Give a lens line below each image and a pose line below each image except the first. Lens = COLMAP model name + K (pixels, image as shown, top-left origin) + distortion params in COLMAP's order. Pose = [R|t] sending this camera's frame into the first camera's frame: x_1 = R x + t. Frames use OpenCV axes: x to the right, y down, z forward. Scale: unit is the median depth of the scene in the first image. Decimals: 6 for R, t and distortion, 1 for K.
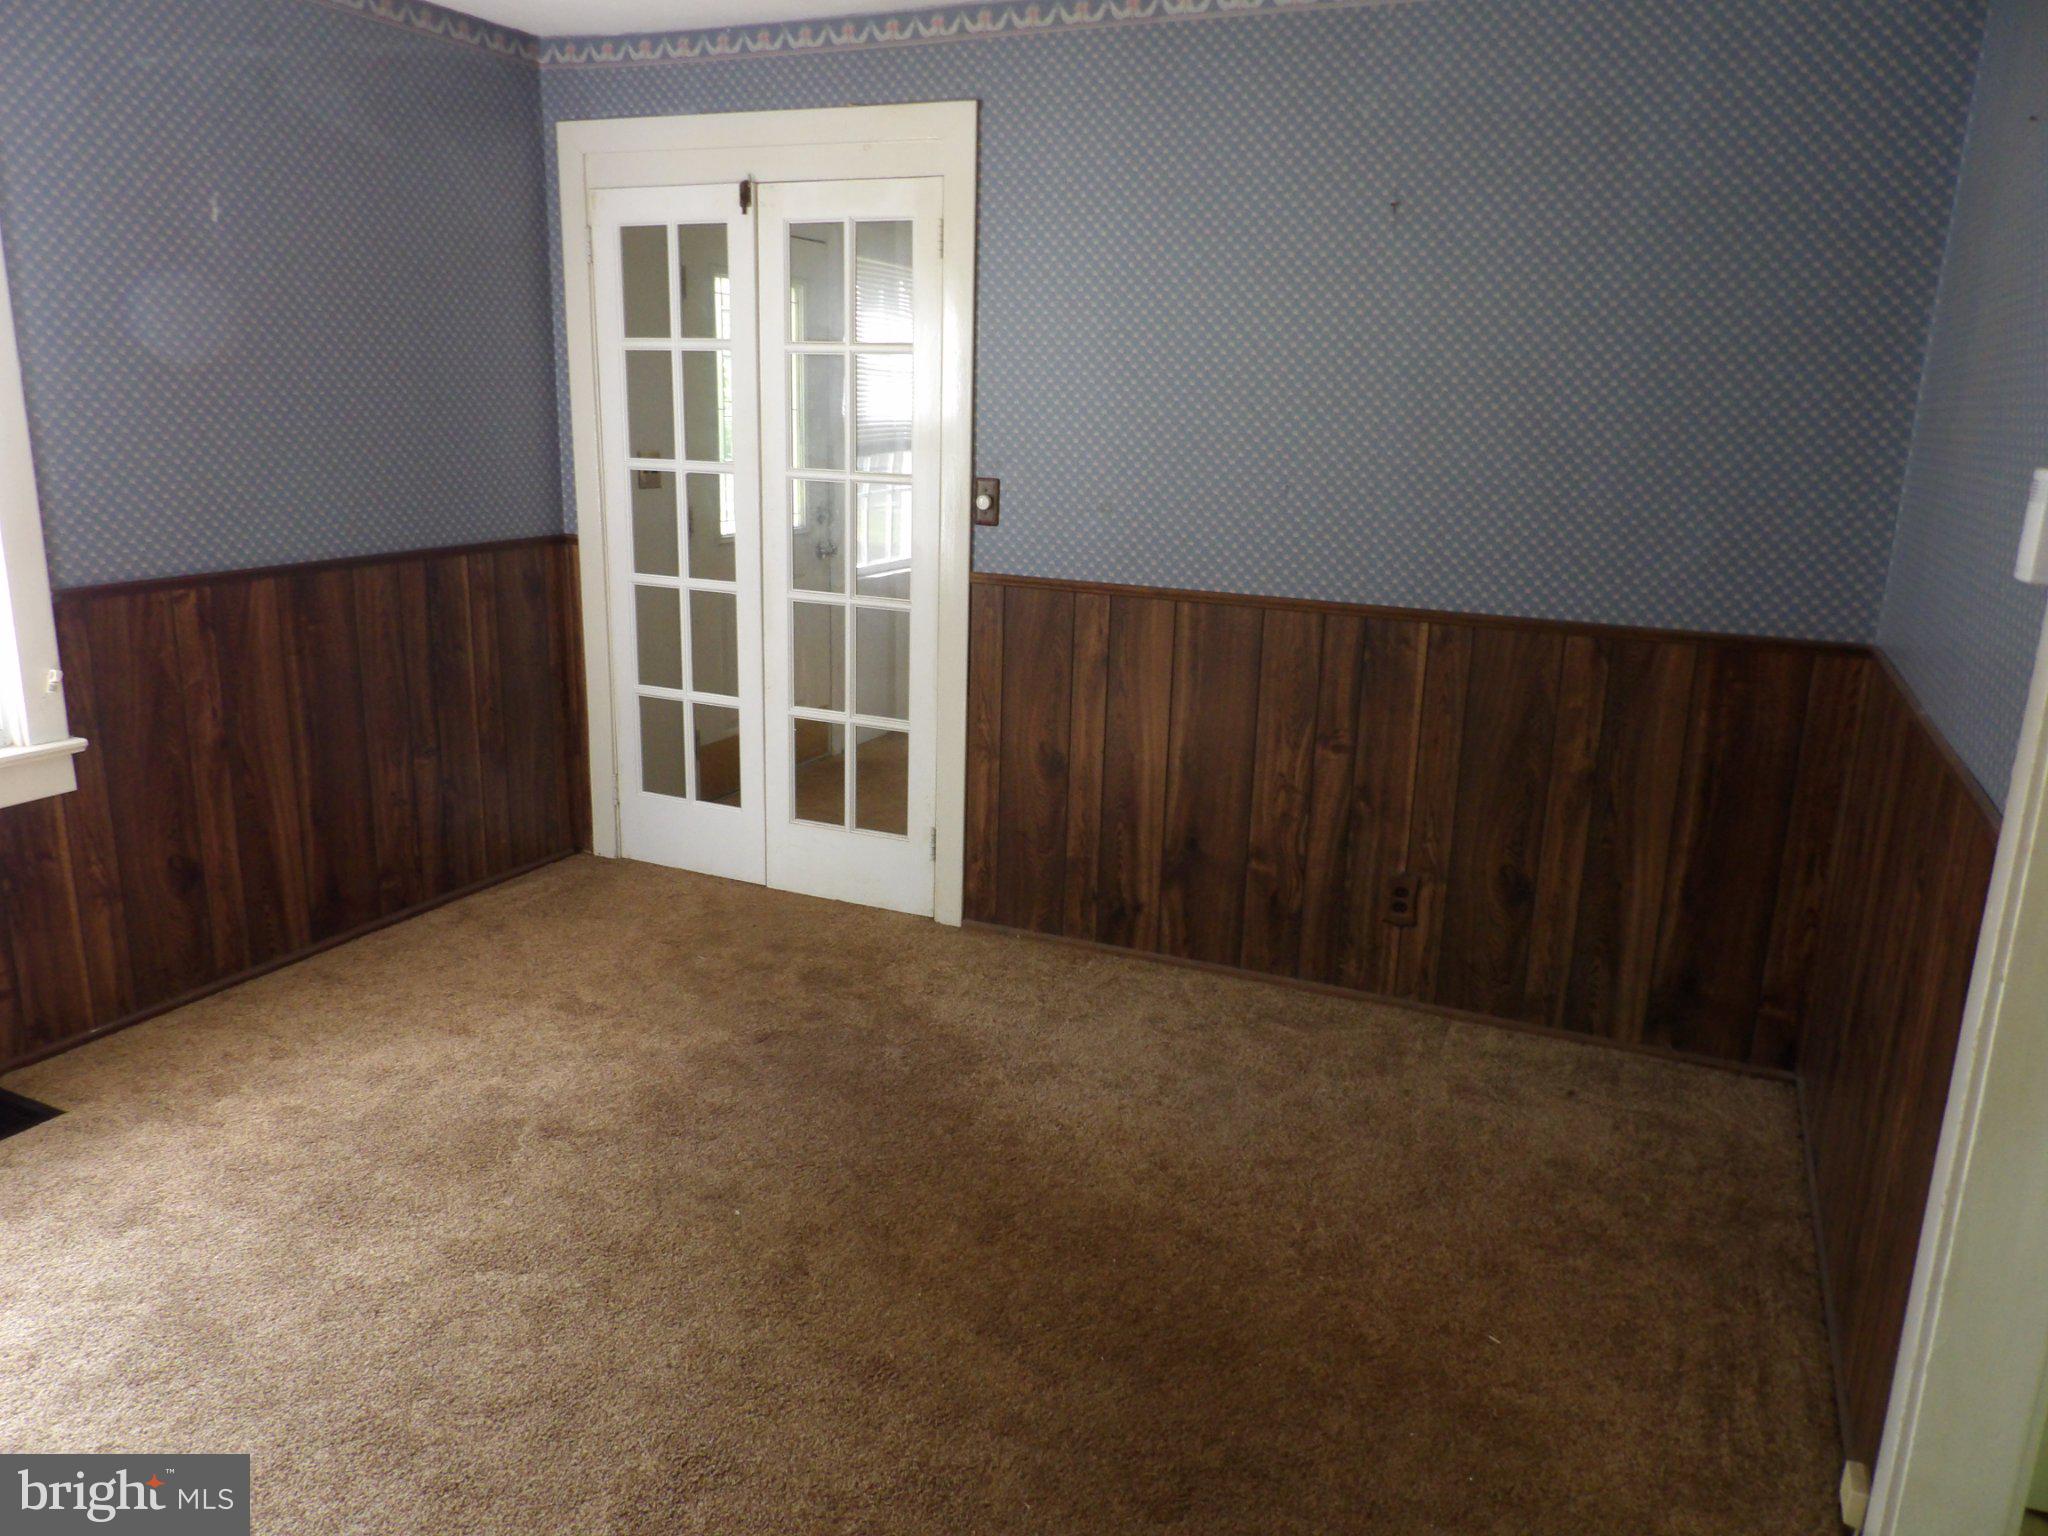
lens RADIAL K [[1445.4, 0, 1005.0], [0, 1445.4, 764.9], [0, 0, 1]] dist [-0.031718, 0.034226]
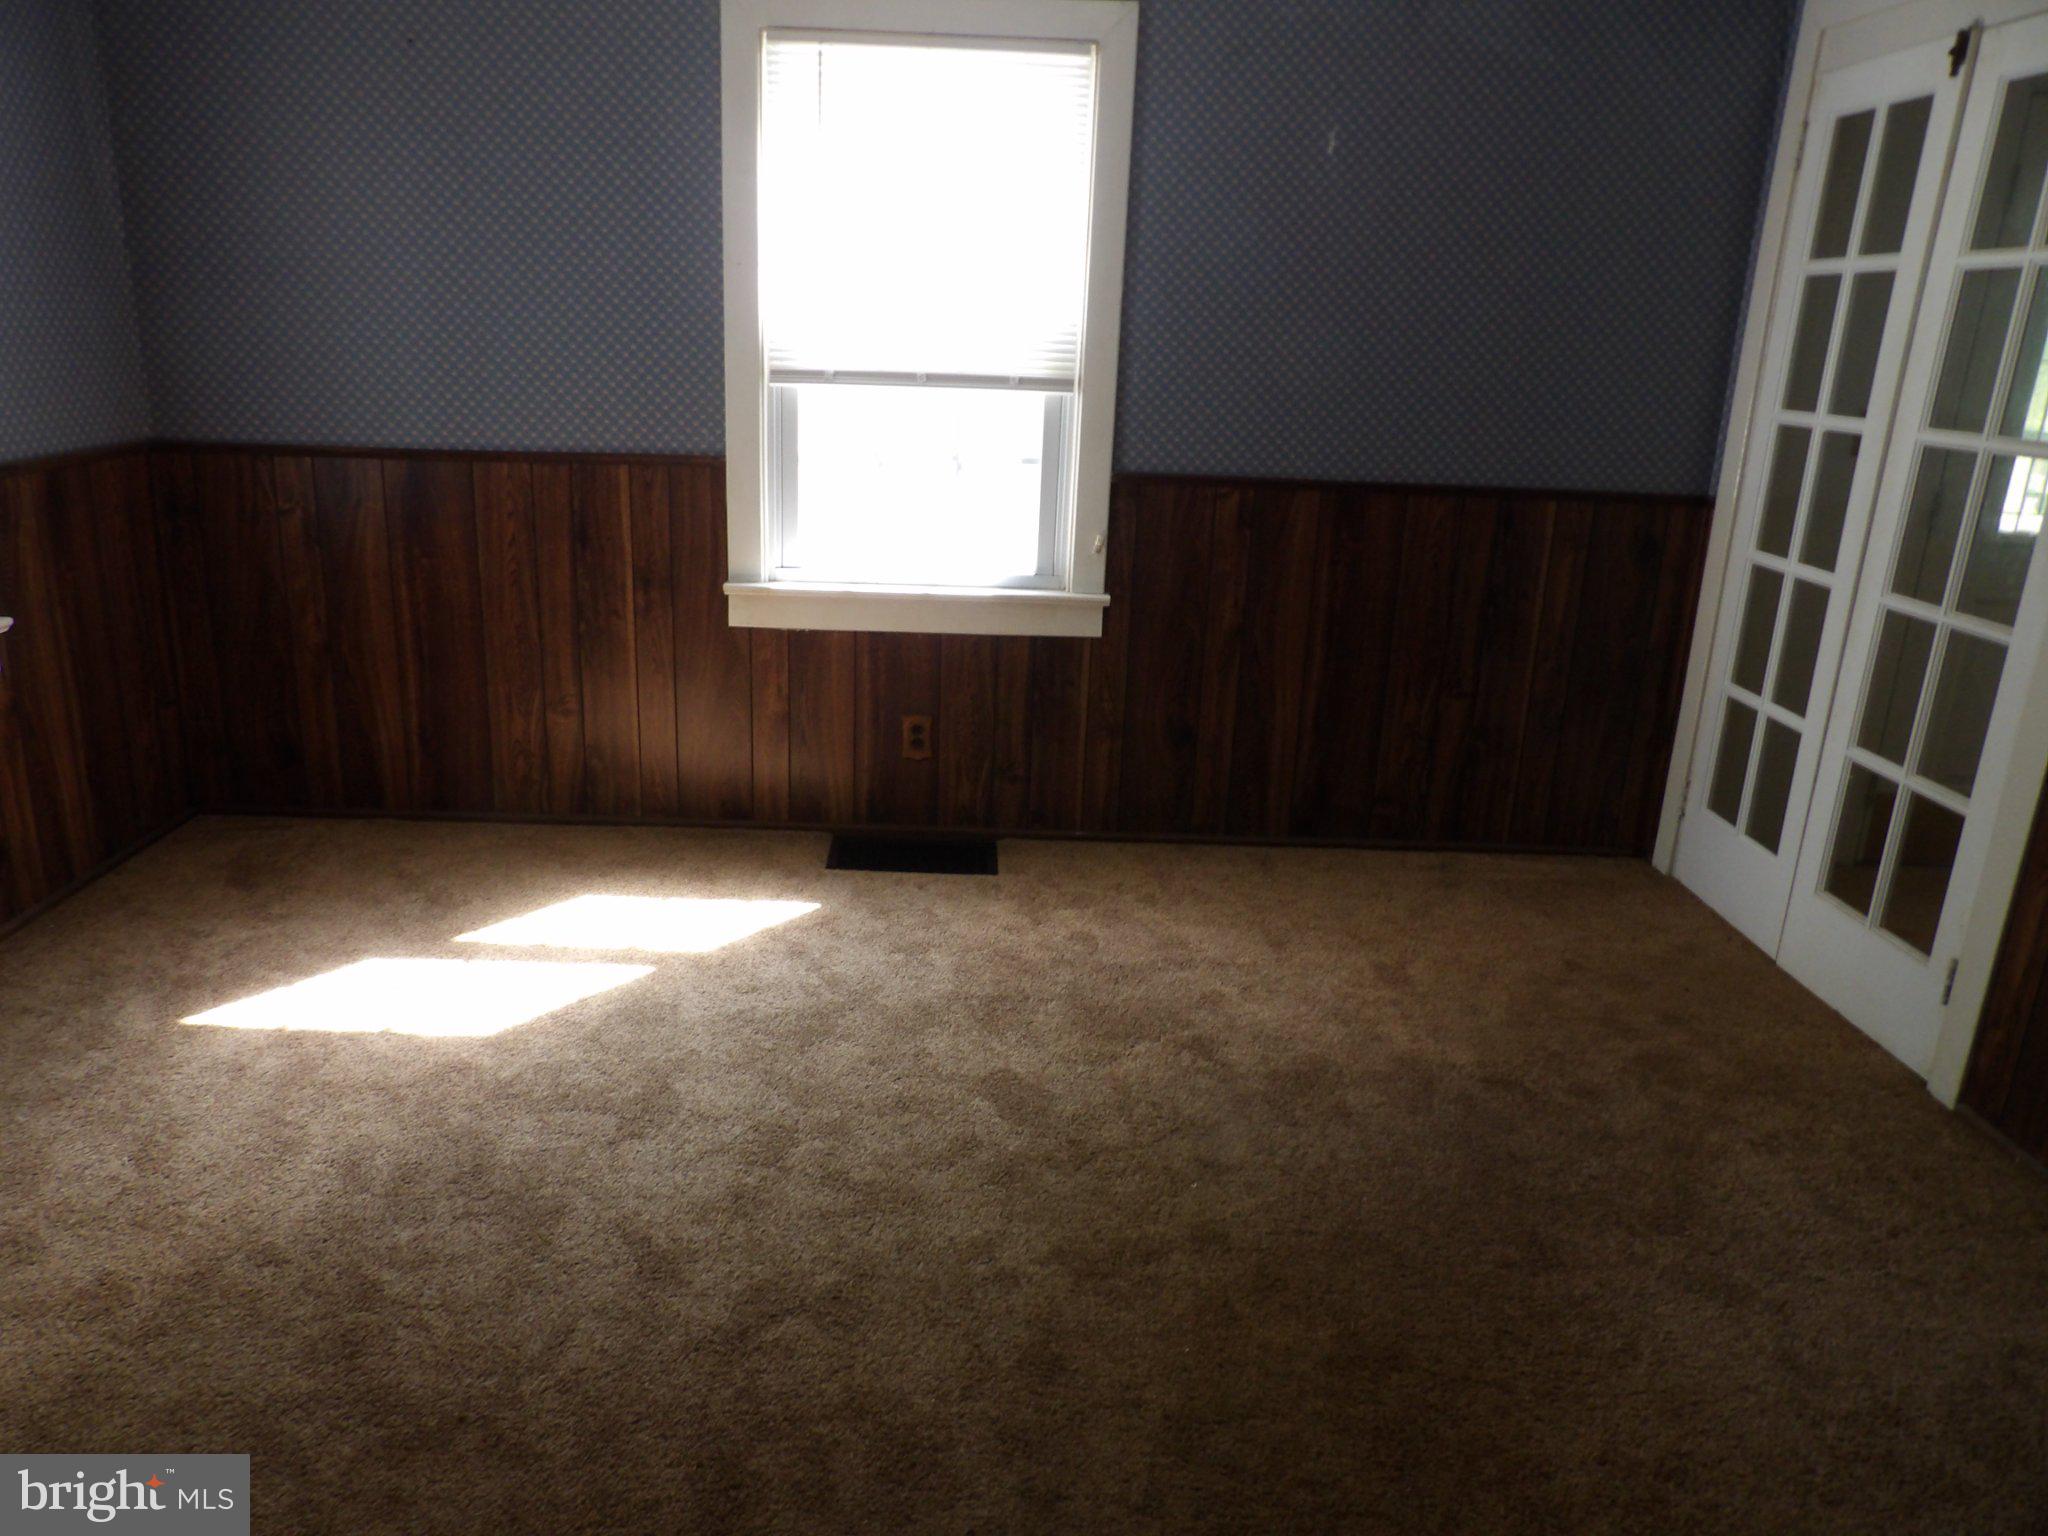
lens RADIAL K [[1448.7, 0, 999.4], [0, 1448.7, 763.1], [0, 0, 1]] dist [-0.026471, 0.035907]
pose [[0.456574, 0.255490, -0.852212, 0.339610], [-0.250896, 0.955977, 0.152180, -0.039665], [0.853576, 0.144335, 0.500576, 0.281801]]
